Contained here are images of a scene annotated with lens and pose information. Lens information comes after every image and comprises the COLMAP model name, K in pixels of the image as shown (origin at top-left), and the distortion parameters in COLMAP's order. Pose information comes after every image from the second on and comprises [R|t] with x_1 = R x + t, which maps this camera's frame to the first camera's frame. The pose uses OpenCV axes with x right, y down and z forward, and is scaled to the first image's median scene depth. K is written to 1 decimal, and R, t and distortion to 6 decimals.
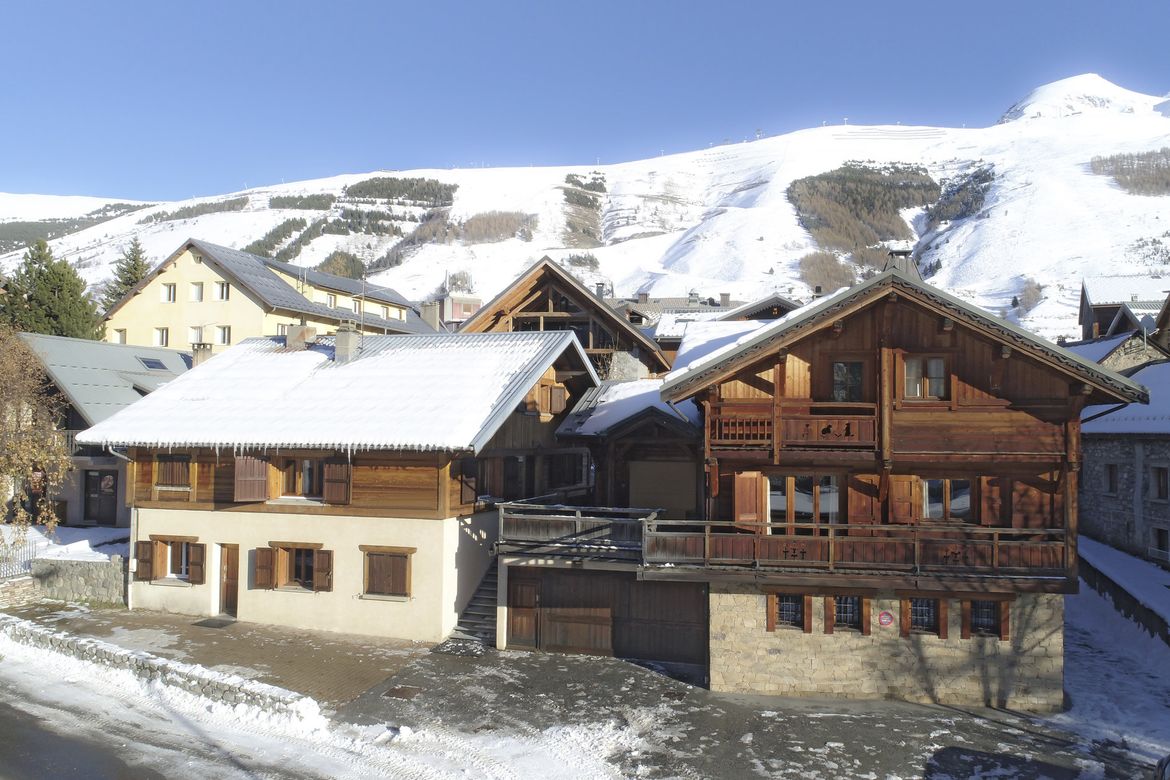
lens RADIAL K [[818.2, 0, 581.1], [0, 818.2, 413.1], [0, 0, 1]] dist [-0.002131, -0.000139]
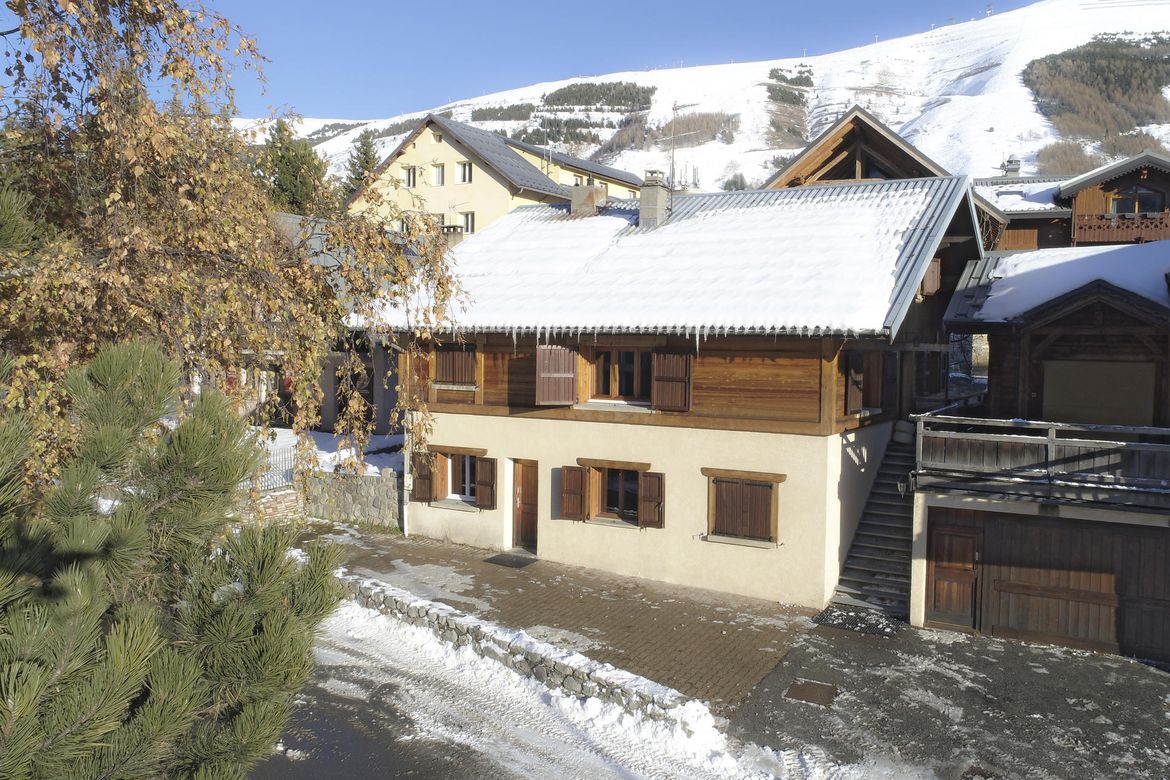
lens RADIAL K [[818.2, 0, 585.2], [0, 818.2, 389.3], [0, 0, 1]] dist [-0.002131, -0.000139]
pose [[0.976103, 0.015035, -0.216787, -0.209409], [0.001040, 0.997269, 0.073849, 0.037129], [0.217305, -0.072310, 0.973422, 0.267292]]
